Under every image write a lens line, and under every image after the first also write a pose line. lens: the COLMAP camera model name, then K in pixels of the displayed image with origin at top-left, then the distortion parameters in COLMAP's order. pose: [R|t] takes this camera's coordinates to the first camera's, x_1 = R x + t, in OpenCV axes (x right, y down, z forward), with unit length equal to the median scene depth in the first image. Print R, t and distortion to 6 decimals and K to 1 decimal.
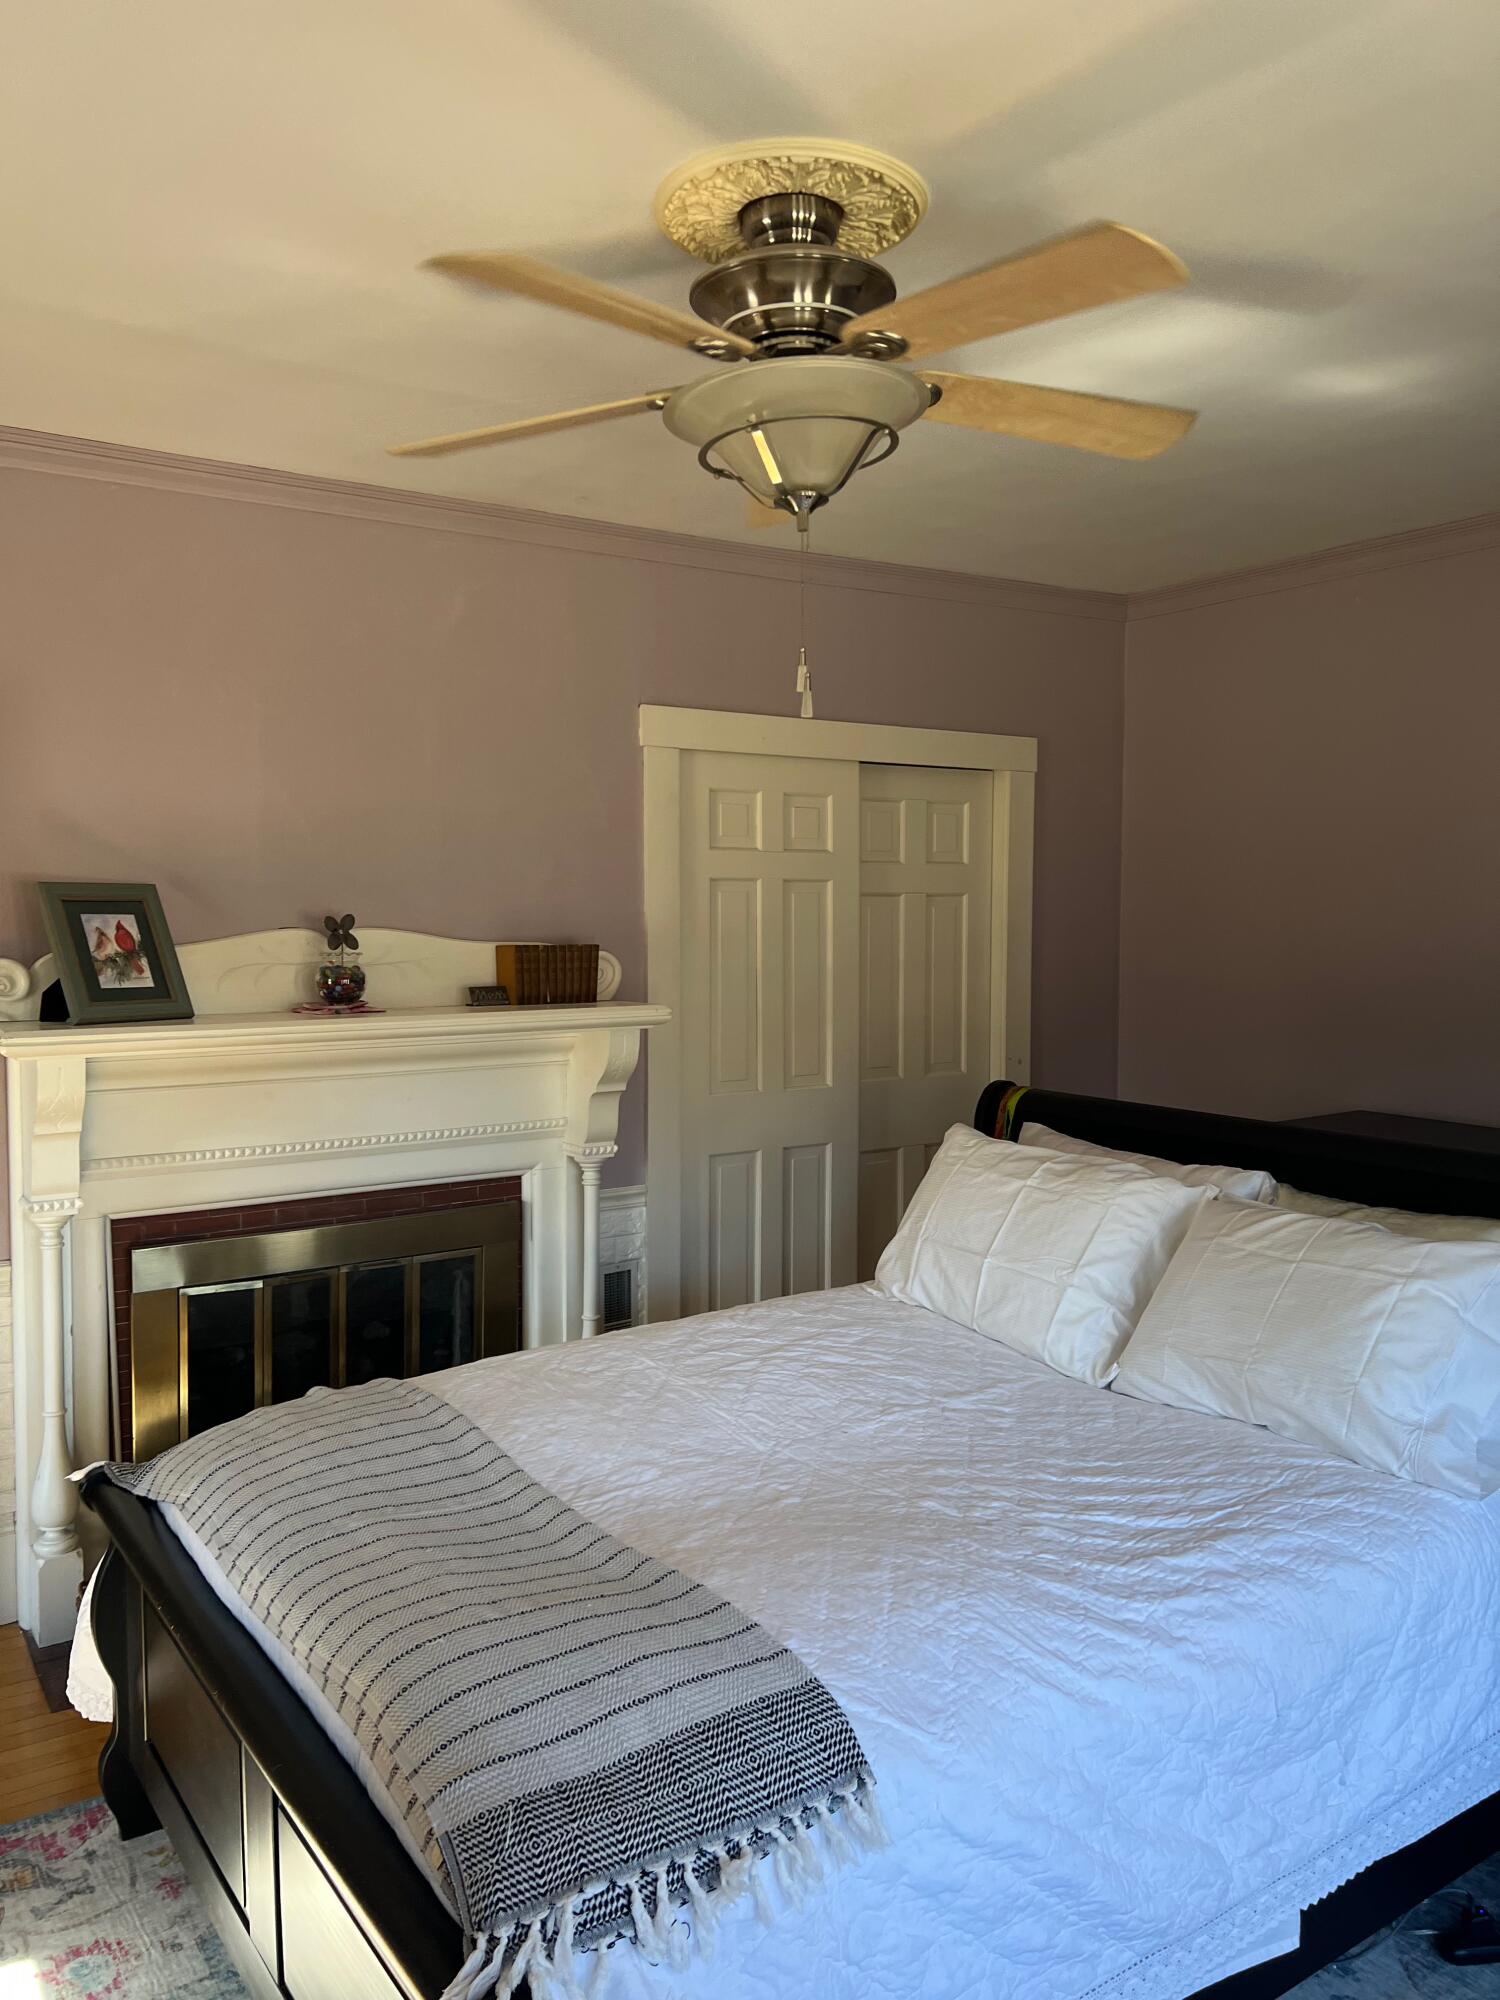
lens RADIAL K [[1497.3, 0, 765.3], [0, 1497.3, 989.9], [0, 0, 1]] dist [0.073887, -0.088966]
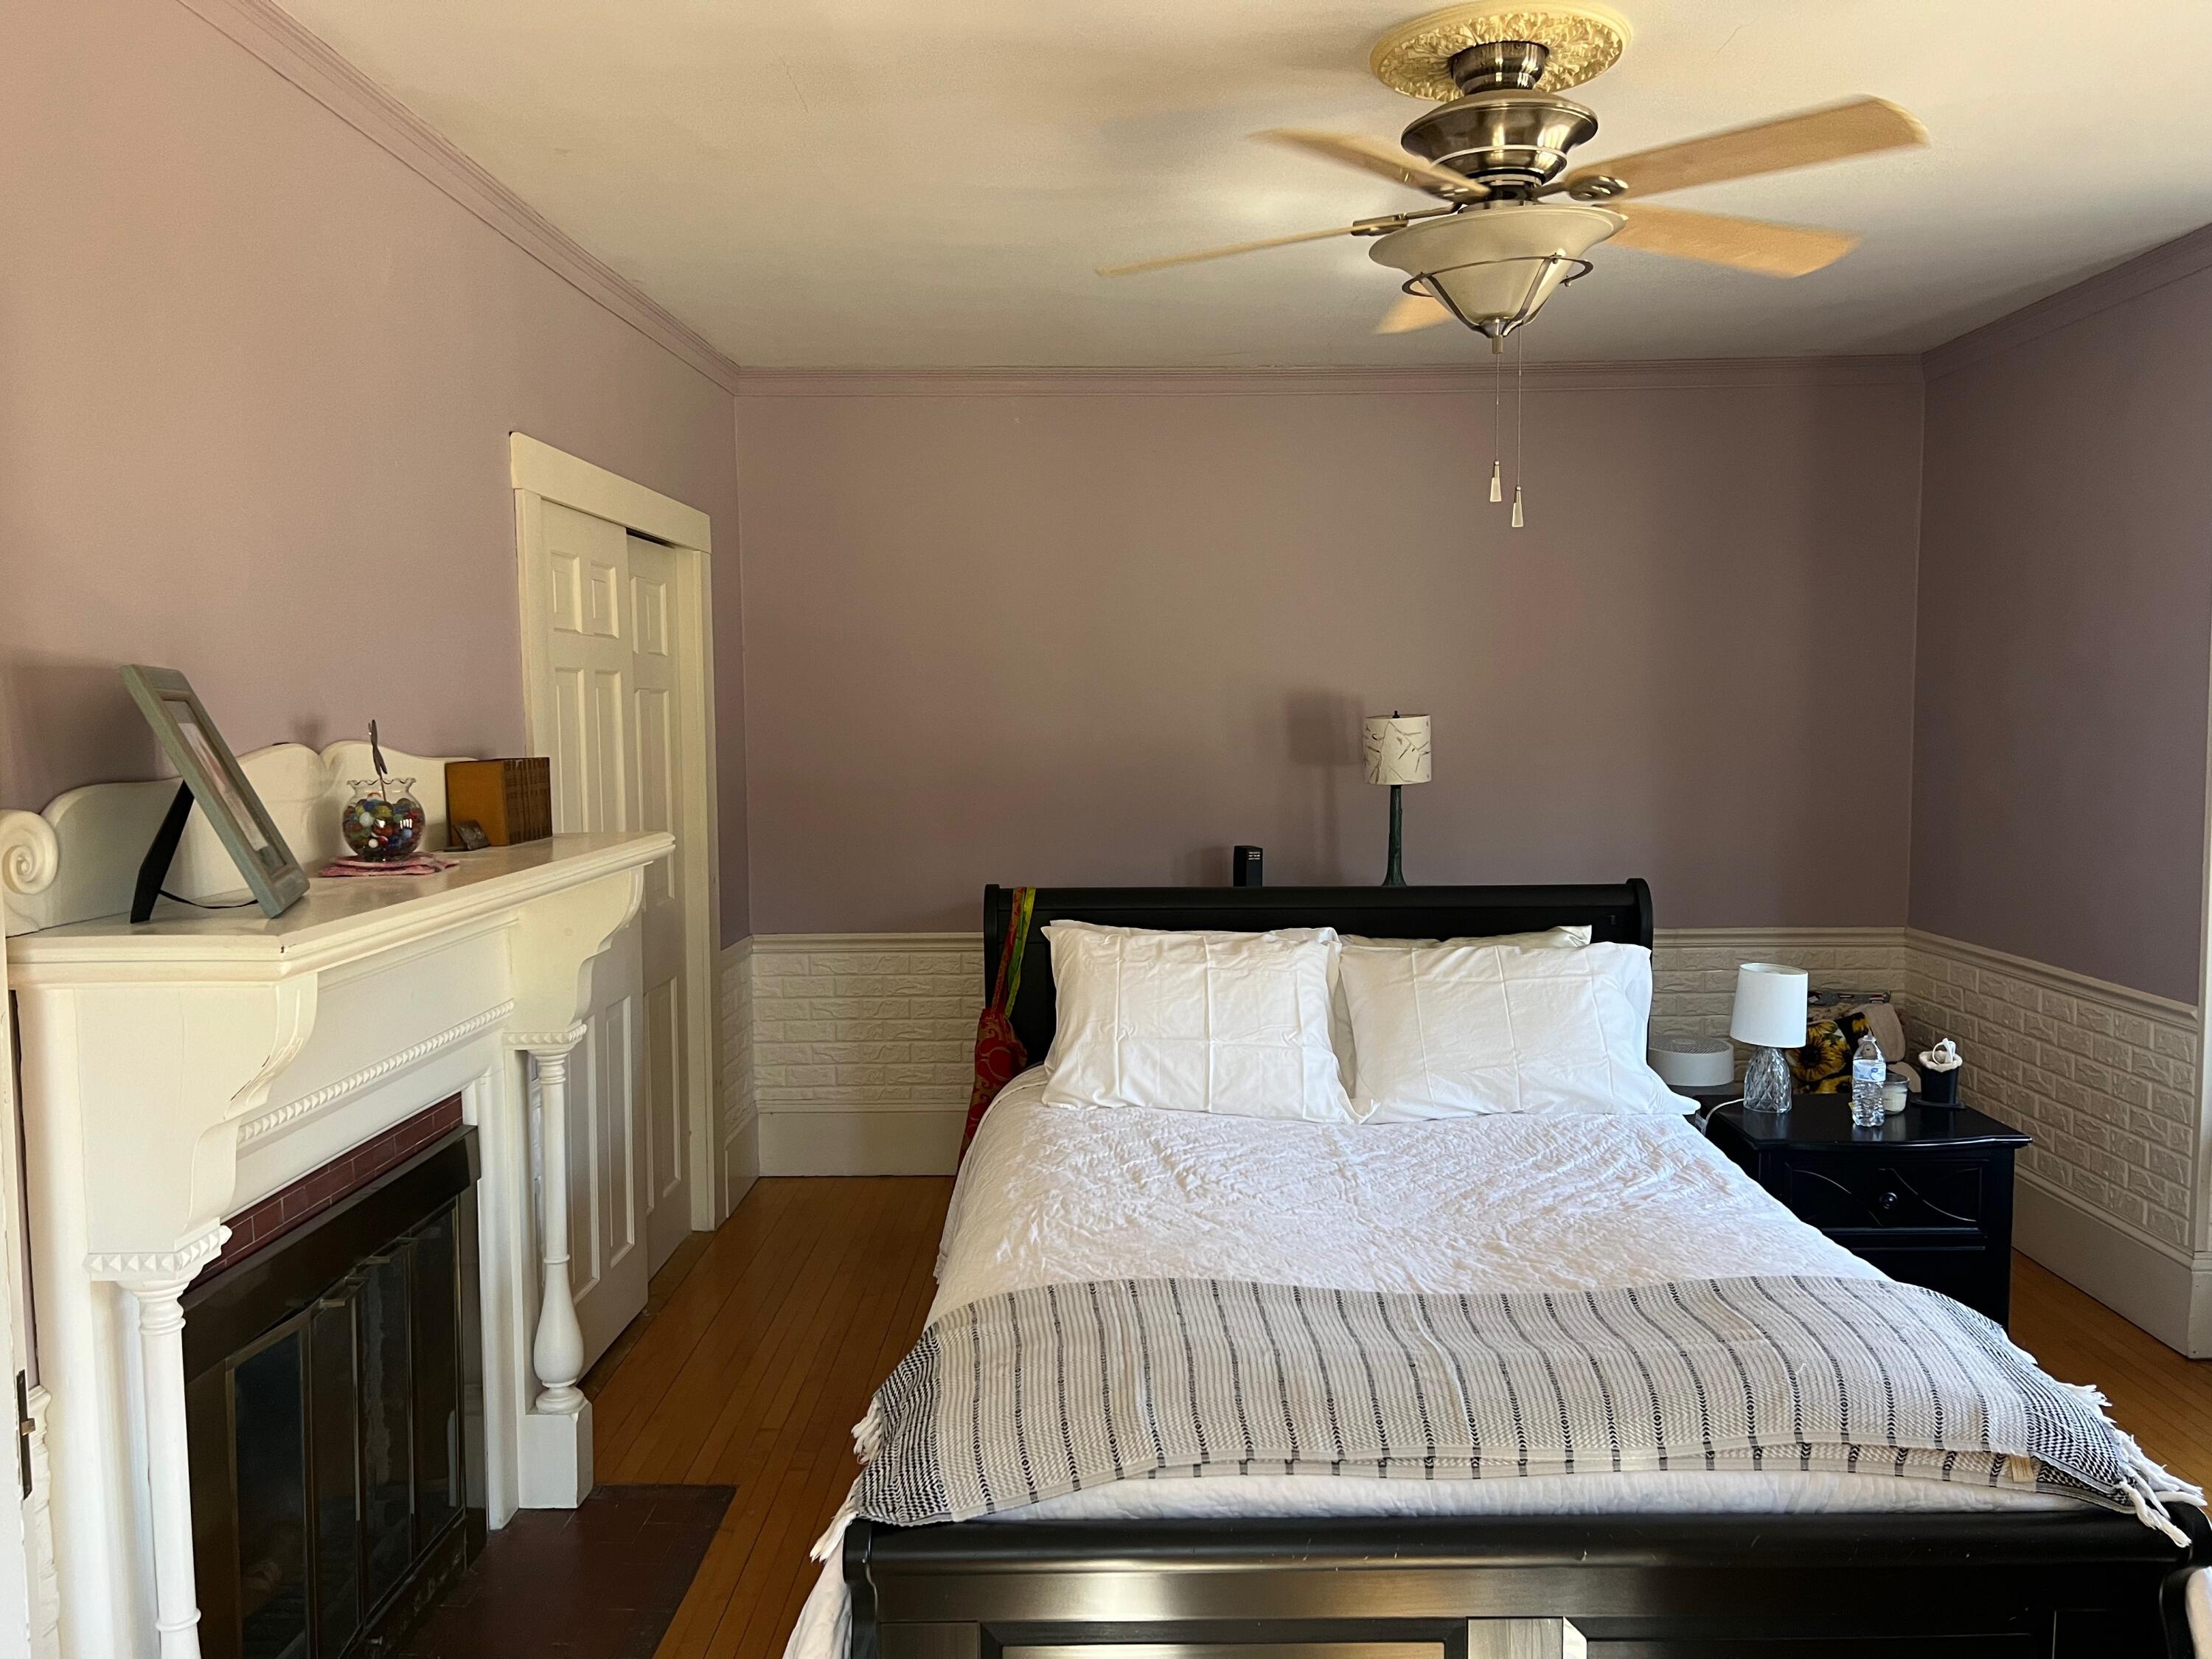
lens RADIAL K [[1656.0, 0, 1125.4], [0, 1656.0, 827.7], [0, 0, 1]] dist [0.073887, -0.088966]
pose [[0.576394, -0.066301, 0.814478, -0.889470], [0.051907, 0.997661, 0.044479, -0.025124], [-0.815522, 0.016639, 0.578488, 0.415753]]
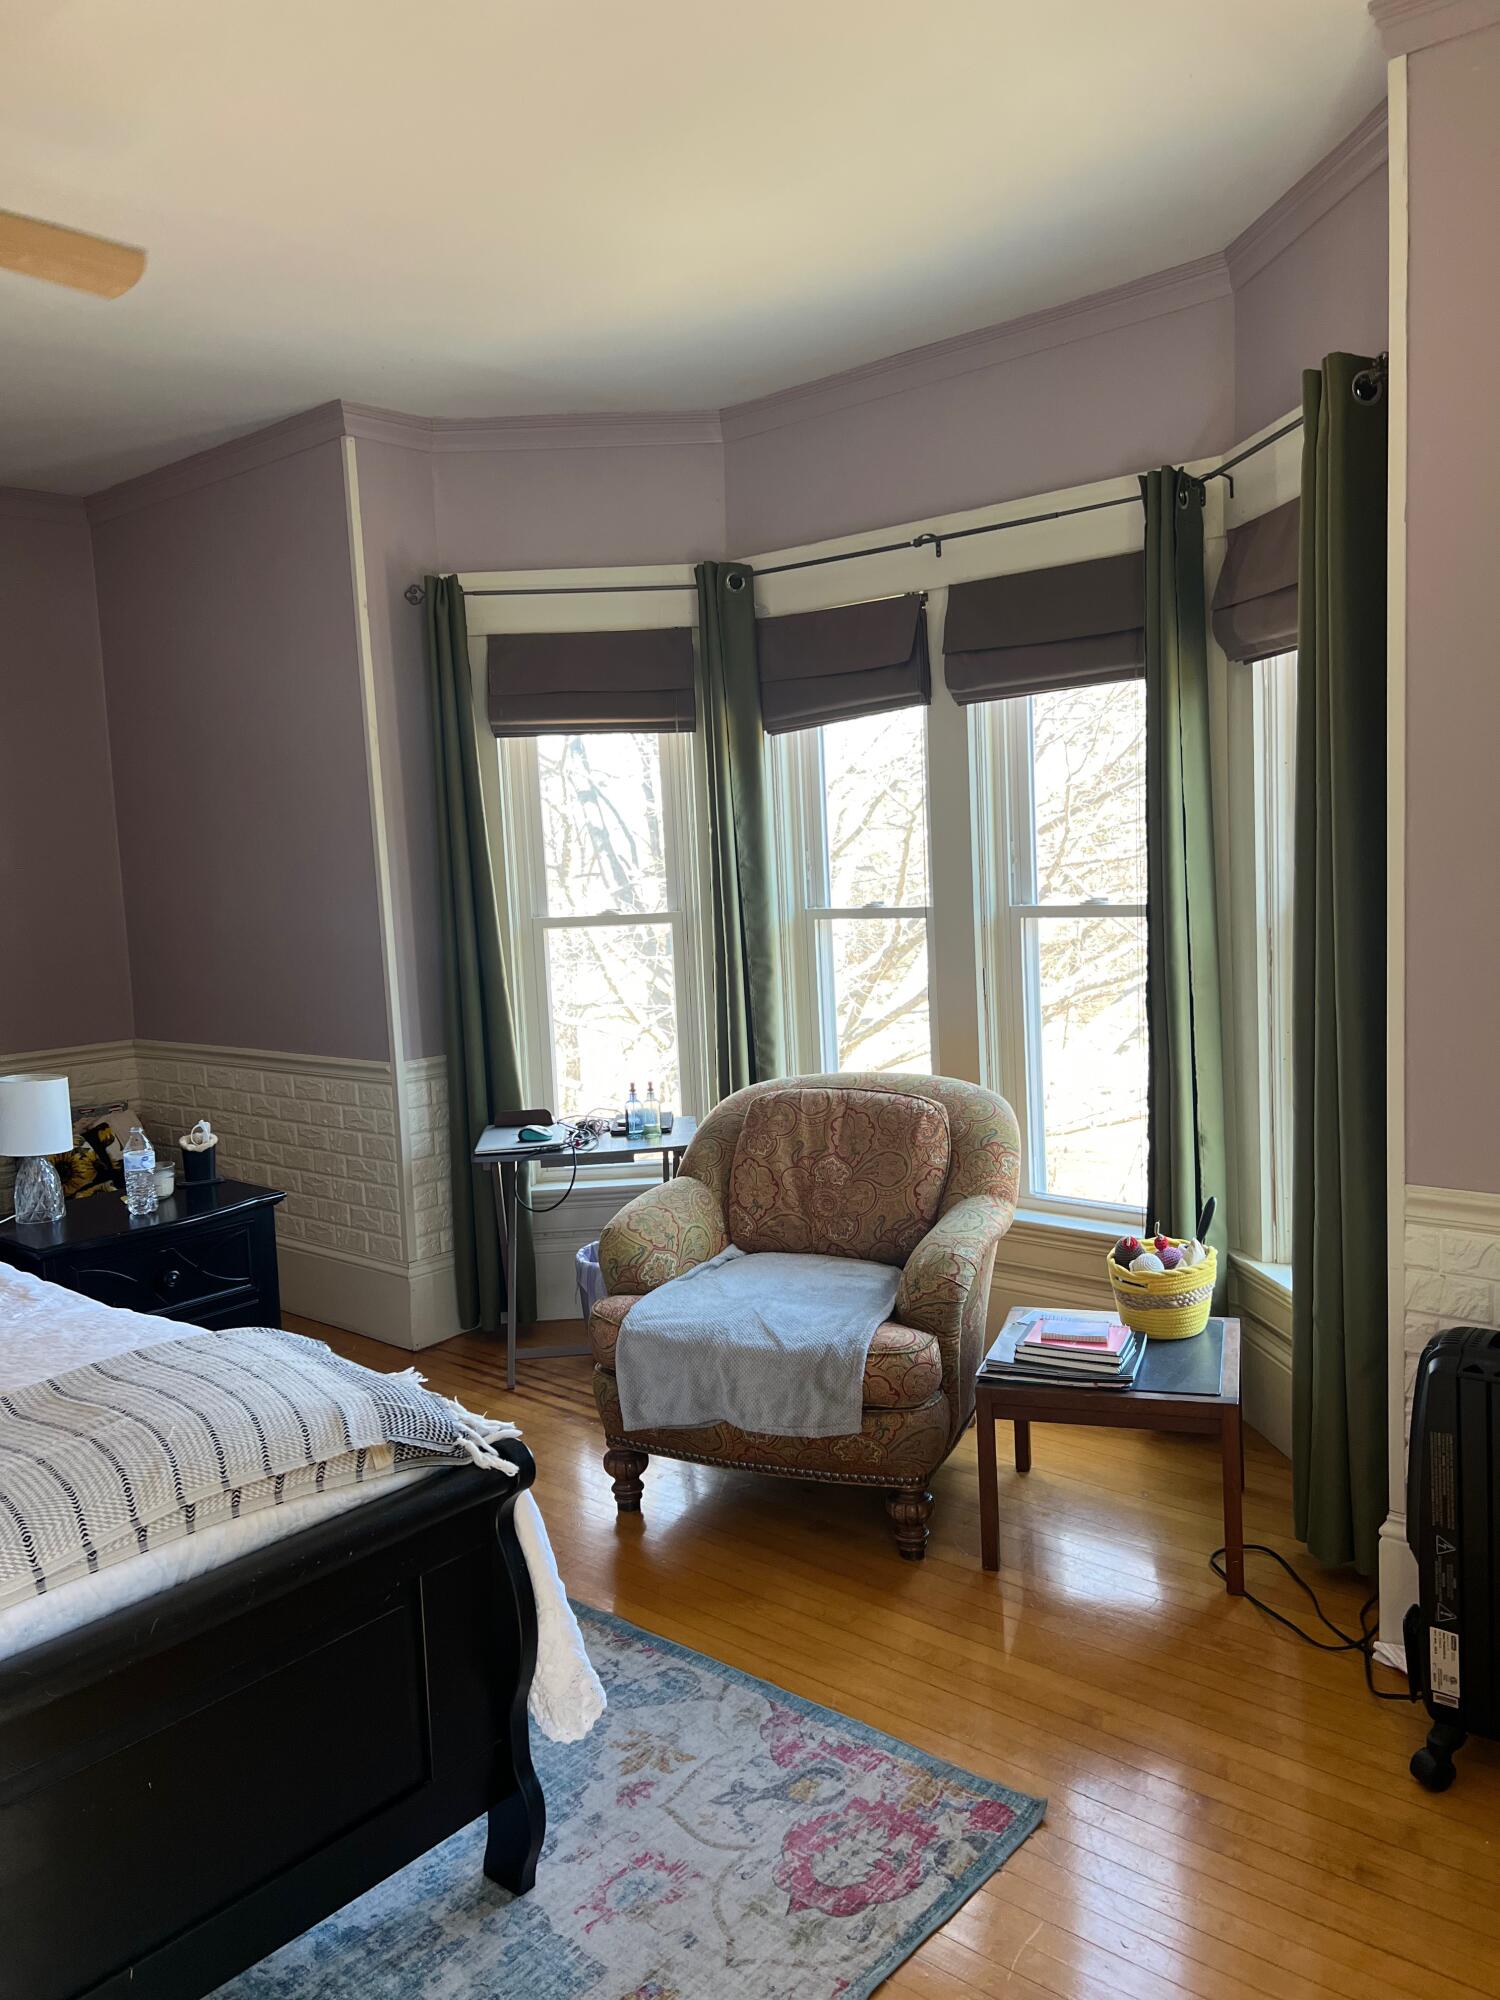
lens RADIAL K [[1497.3, 0, 756.7], [0, 1497.3, 1000.8], [0, 0, 1]] dist [0.073887, -0.088966]
pose [[-0.247868, -0.089796, 0.964623, -0.790001], [0.093442, 0.988837, 0.116061, 0.030776], [-0.964277, 0.118904, -0.236710, 0.496687]]
